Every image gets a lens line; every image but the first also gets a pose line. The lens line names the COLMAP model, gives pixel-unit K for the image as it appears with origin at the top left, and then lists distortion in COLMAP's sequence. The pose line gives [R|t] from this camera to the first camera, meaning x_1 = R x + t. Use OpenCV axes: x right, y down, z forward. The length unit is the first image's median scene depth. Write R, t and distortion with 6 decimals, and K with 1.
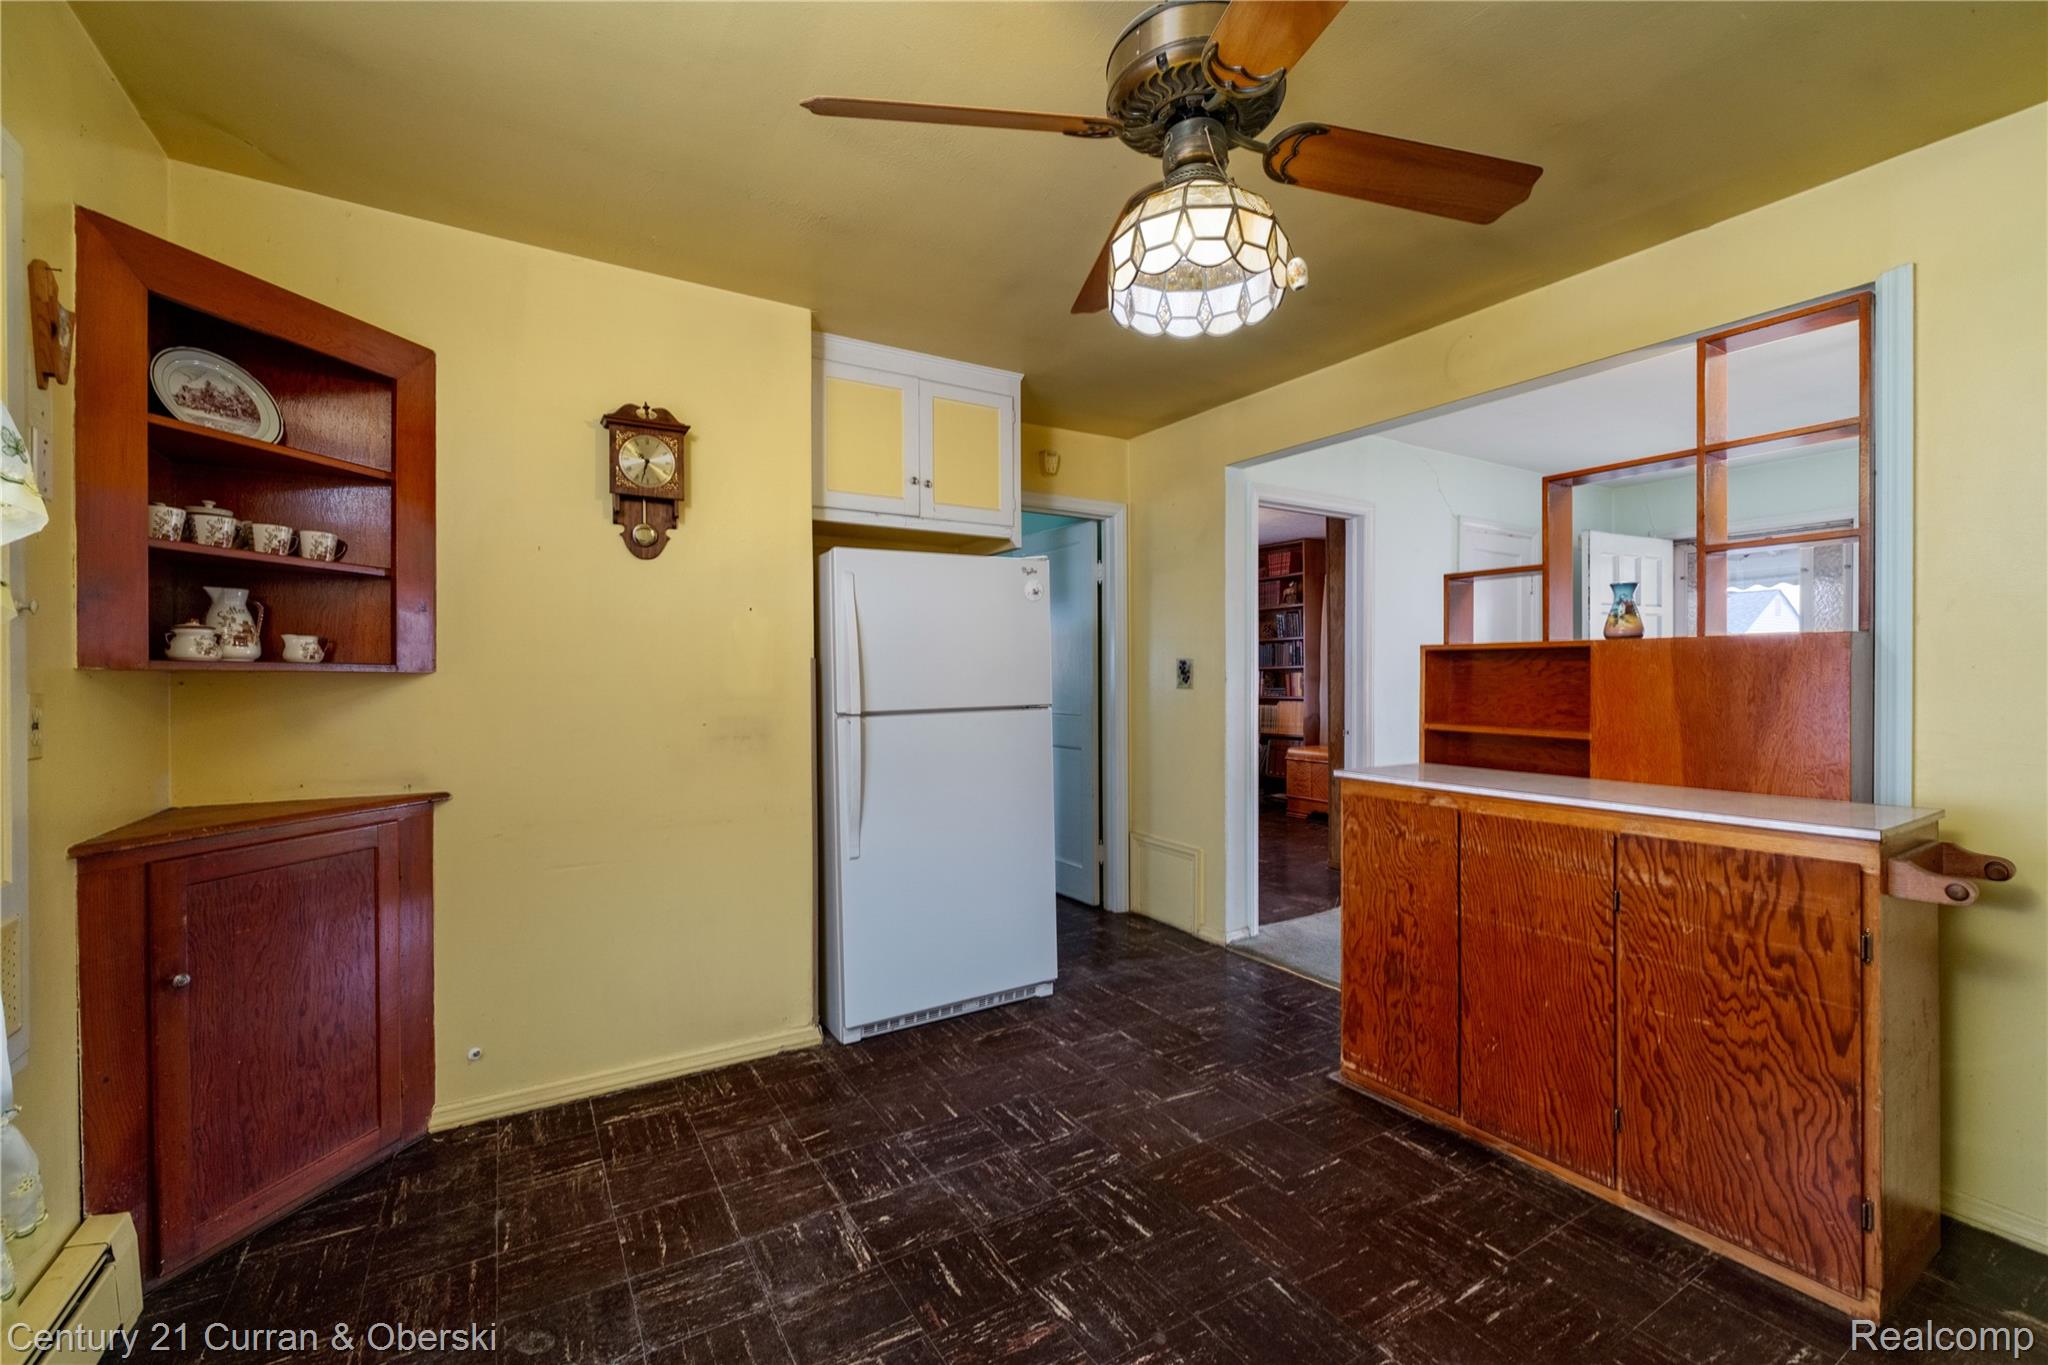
lens RADIAL K [[860.7, 0, 1029.2], [0, 860.7, 681.7], [0, 0, 1]] dist [-0.004689, 0.000321]
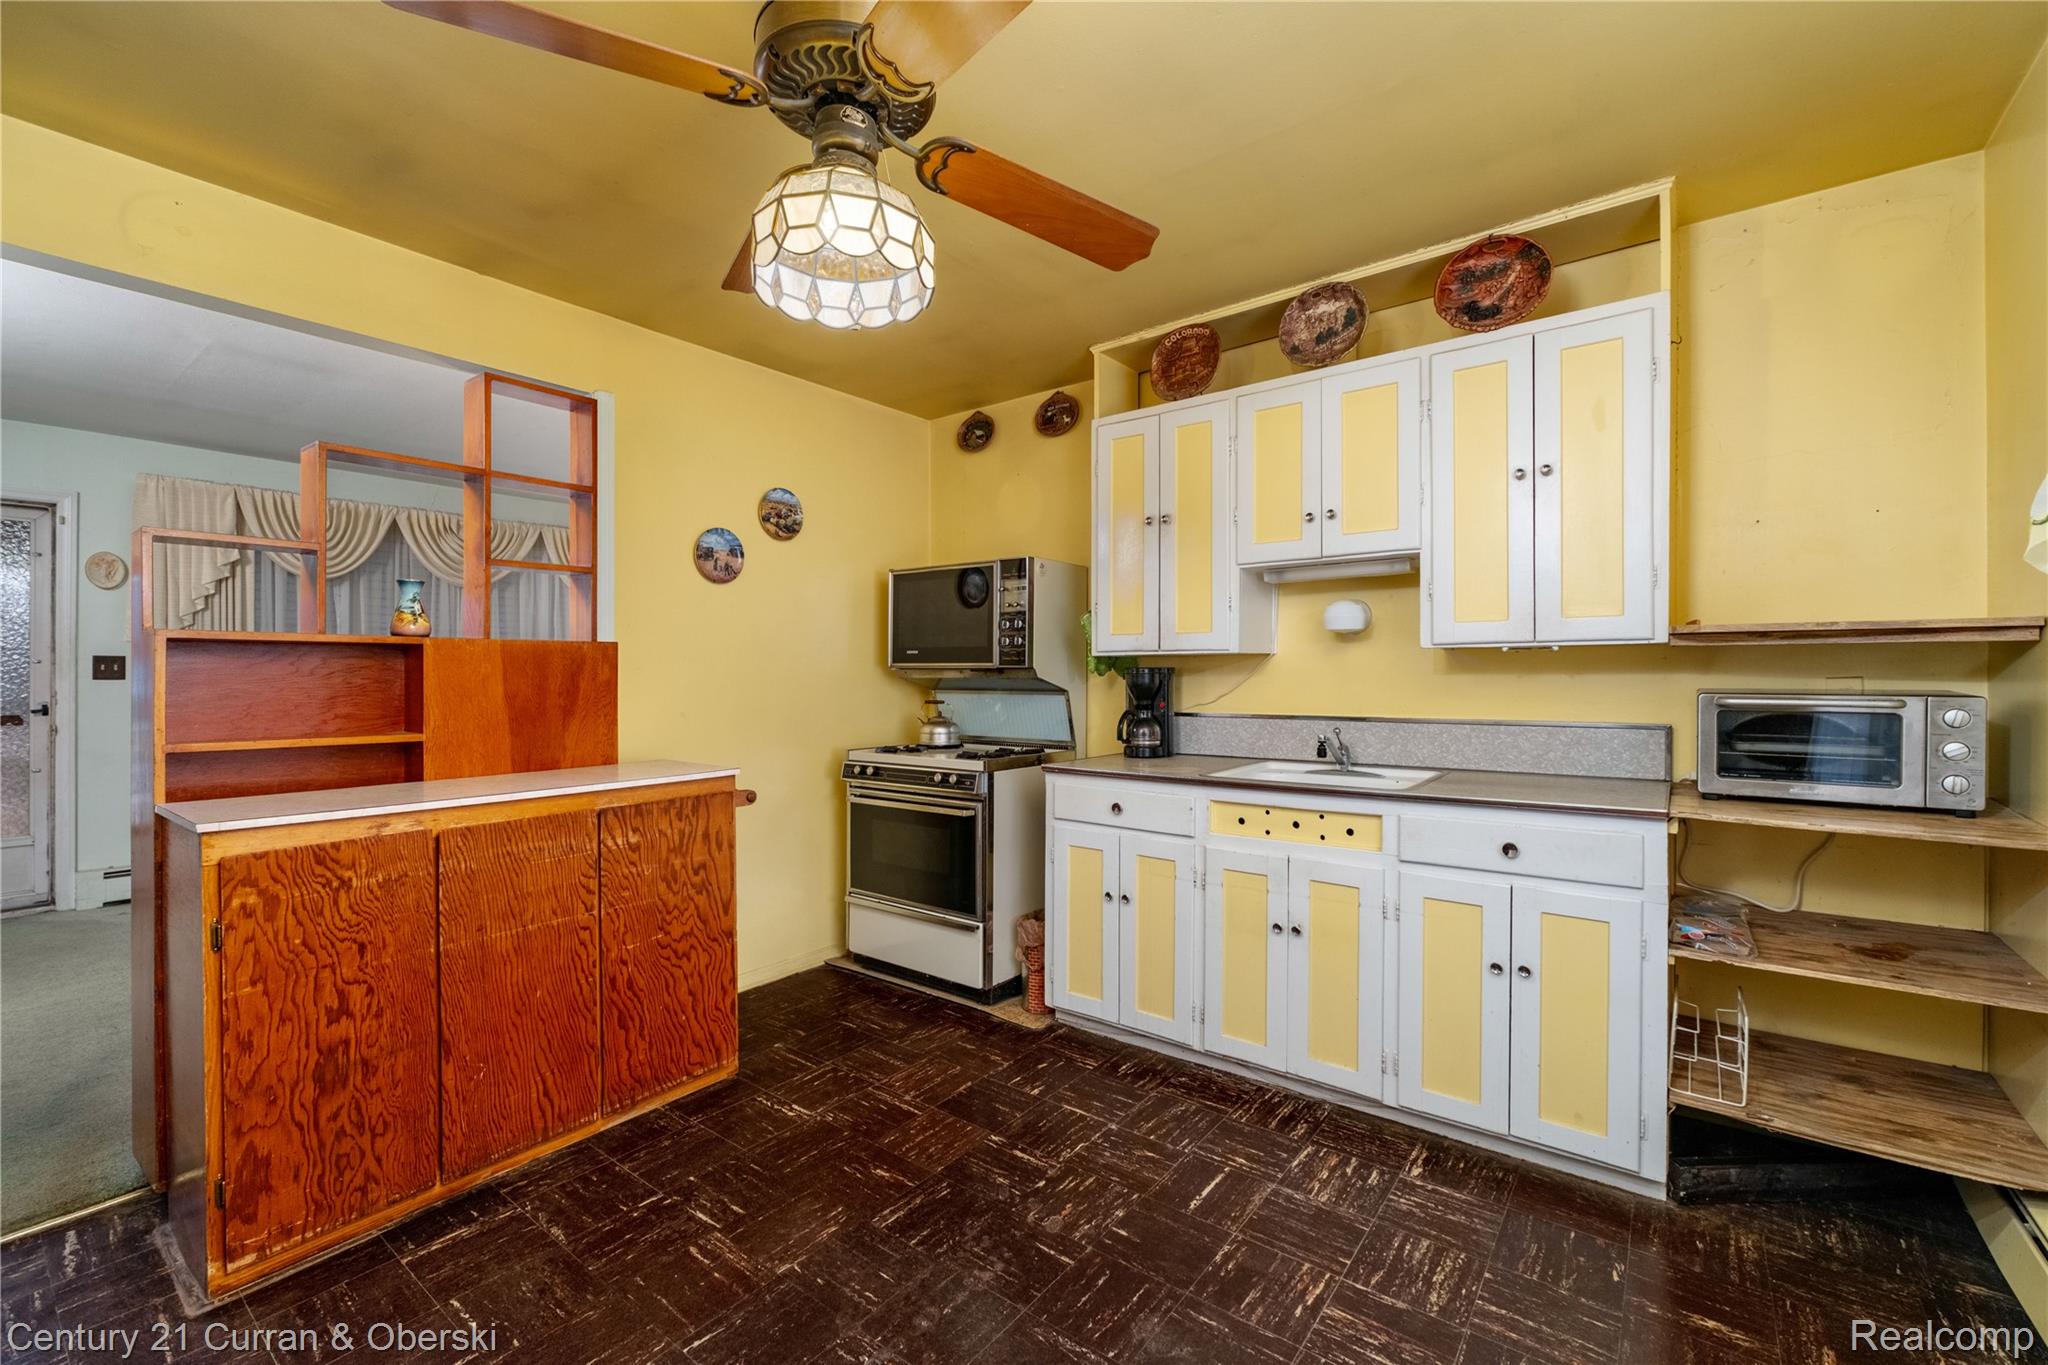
lens RADIAL K [[860.7, 0, 1022.3], [0, 860.7, 678.8], [0, 0, 1]] dist [-0.004689, 0.000321]
pose [[-0.358977, -0.001528, 0.933345, -0.603819], [0.011027, 0.999922, 0.005878, -0.001214], [-0.933281, 0.012402, -0.358932, 0.883369]]
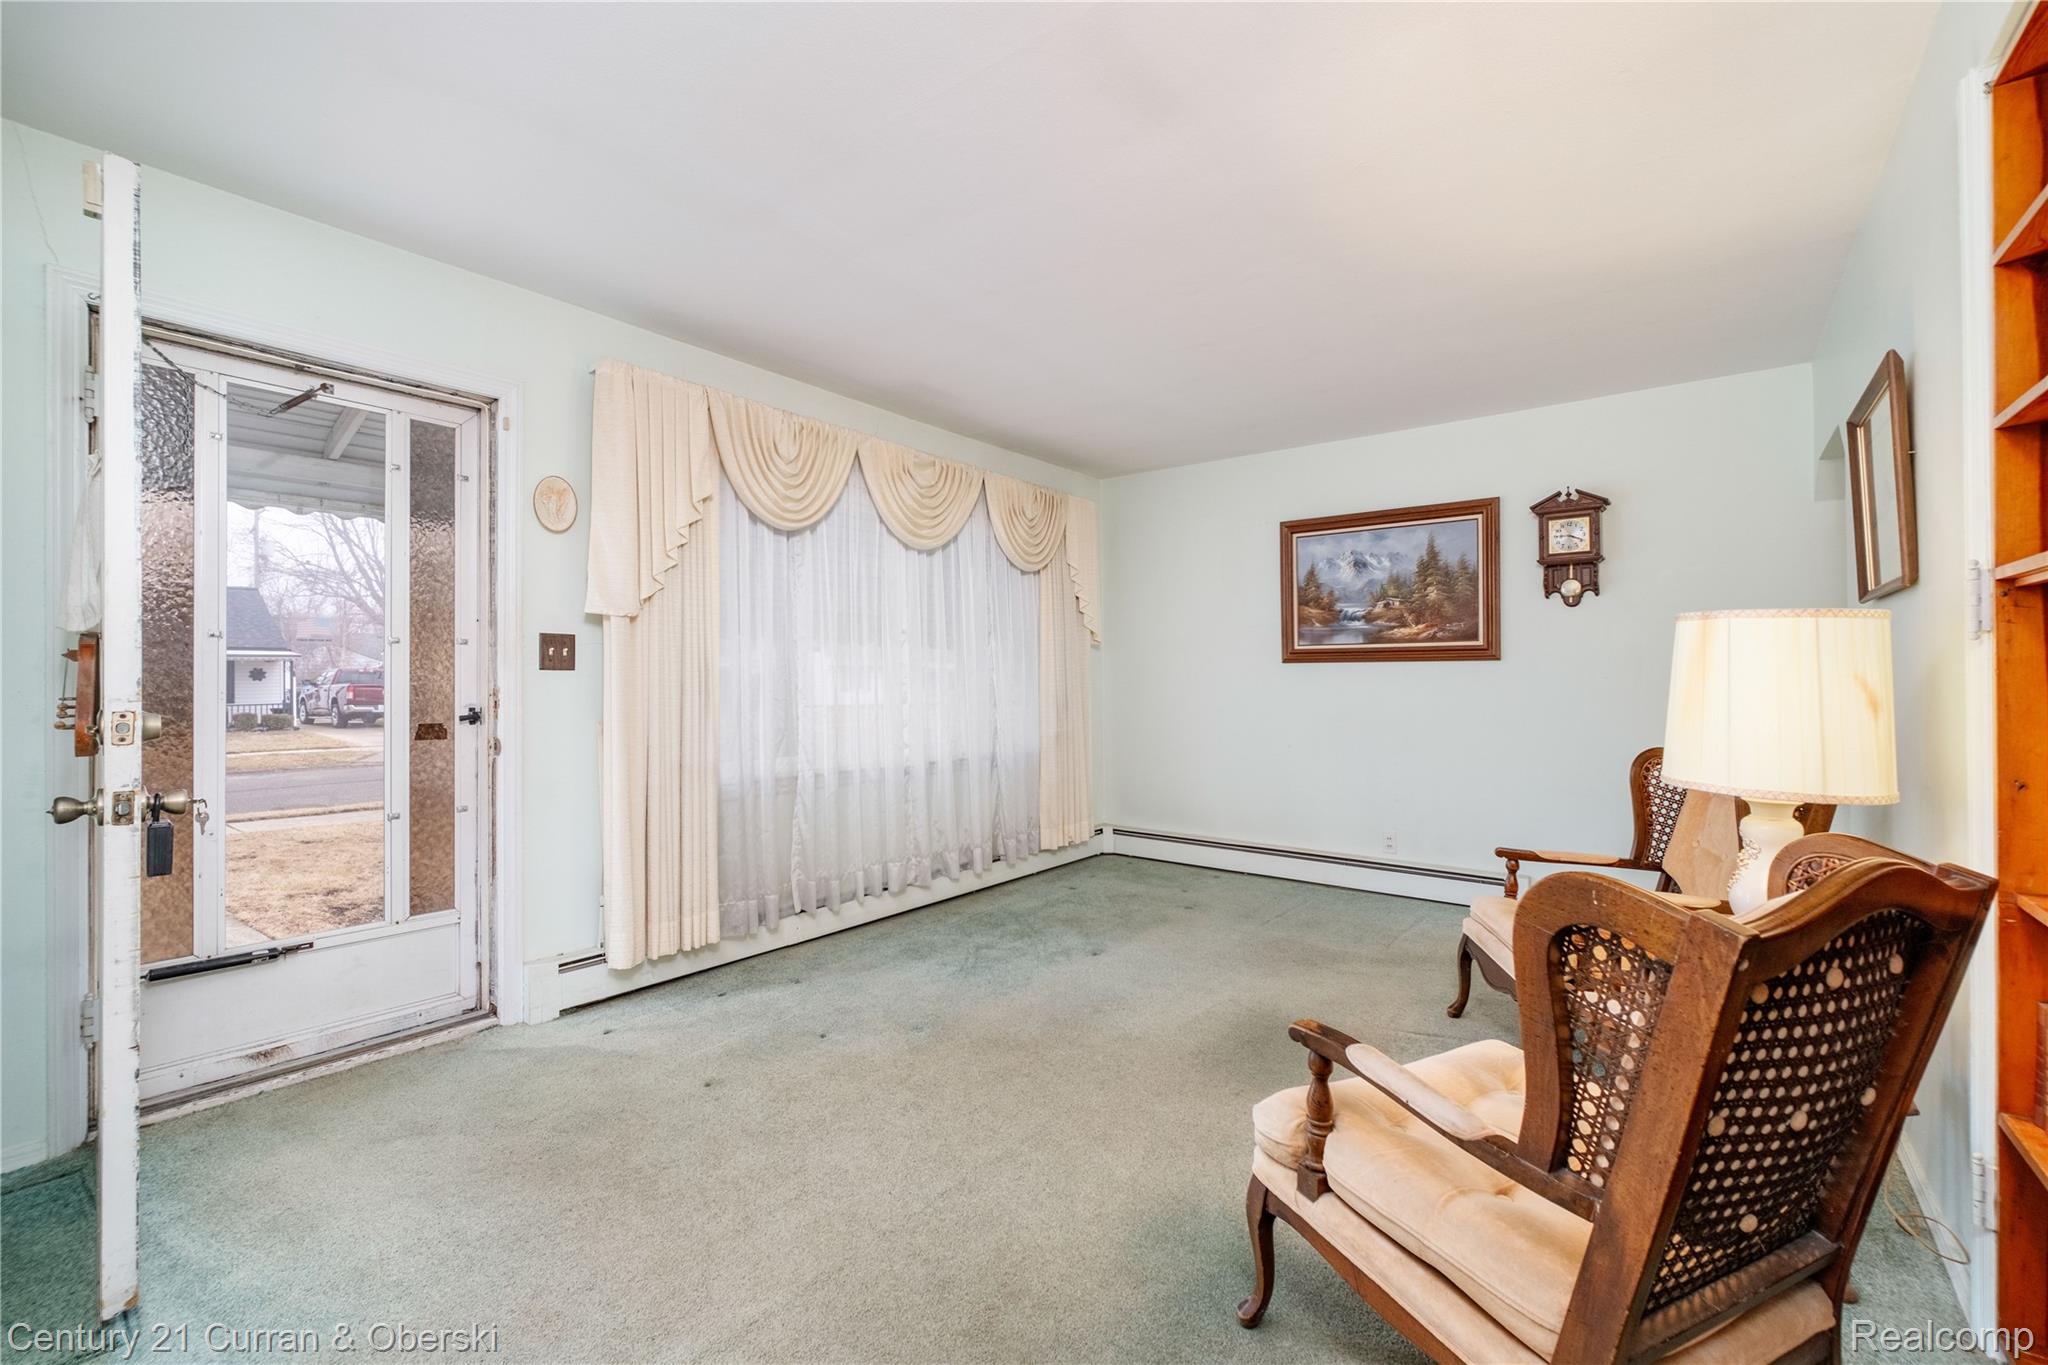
lens RADIAL K [[860.7, 0, 1024.7], [0, 860.7, 683.6], [0, 0, 1]] dist [-0.004689, 0.000321]
pose [[-0.340144, 0.004155, 0.940364, 0.779306], [0.011146, 0.999938, -0.000387, 0.022837], [-0.940307, 0.010350, -0.340170, 2.156472]]
